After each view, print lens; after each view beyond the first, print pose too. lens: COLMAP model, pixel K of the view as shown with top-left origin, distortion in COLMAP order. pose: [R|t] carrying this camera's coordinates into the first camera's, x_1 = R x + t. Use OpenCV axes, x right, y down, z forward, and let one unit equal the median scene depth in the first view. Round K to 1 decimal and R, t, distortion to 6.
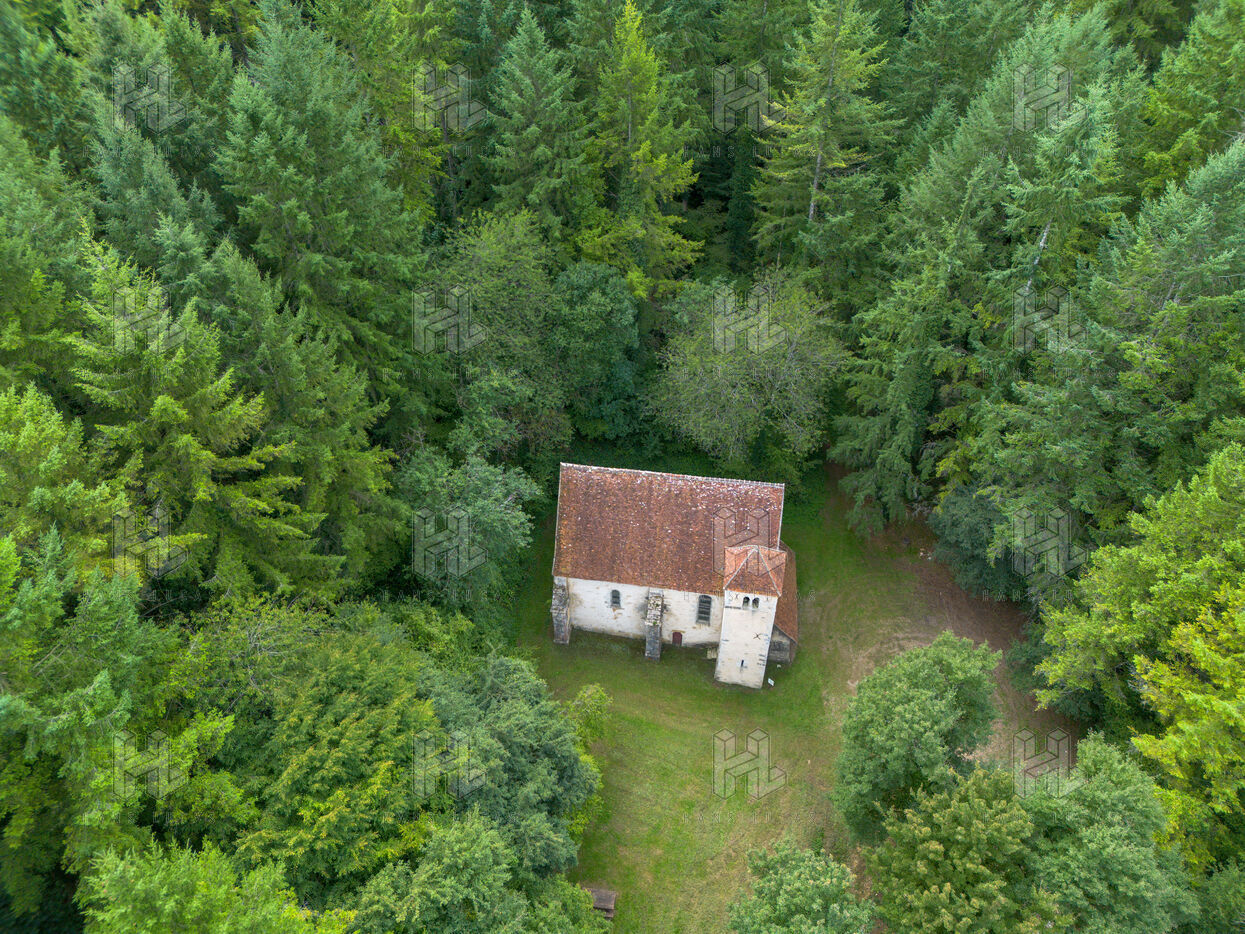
lens RADIAL K [[872.2, 0, 622.6], [0, 872.2, 465.8], [0, 0, 1]] dist [0.062588, -0.044026]
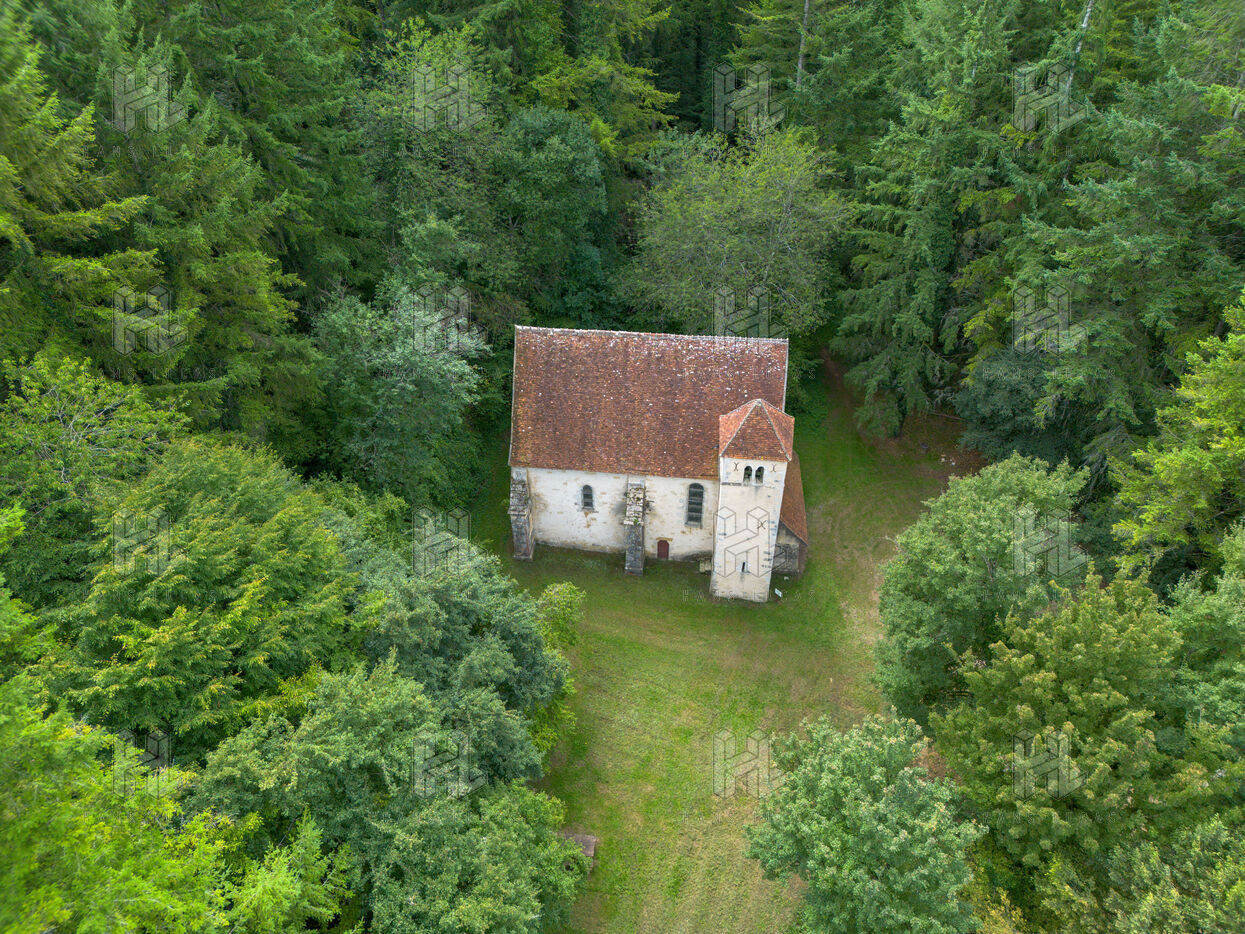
lens RADIAL K [[872.2, 0, 622.3], [0, 872.2, 465.4], [0, 0, 1]] dist [0.062588, -0.044026]
pose [[0.999129, -0.026146, 0.032535, -0.001049], [0.028494, 0.996856, -0.073930, 0.193488], [-0.030500, 0.074793, 0.996733, 0.186576]]
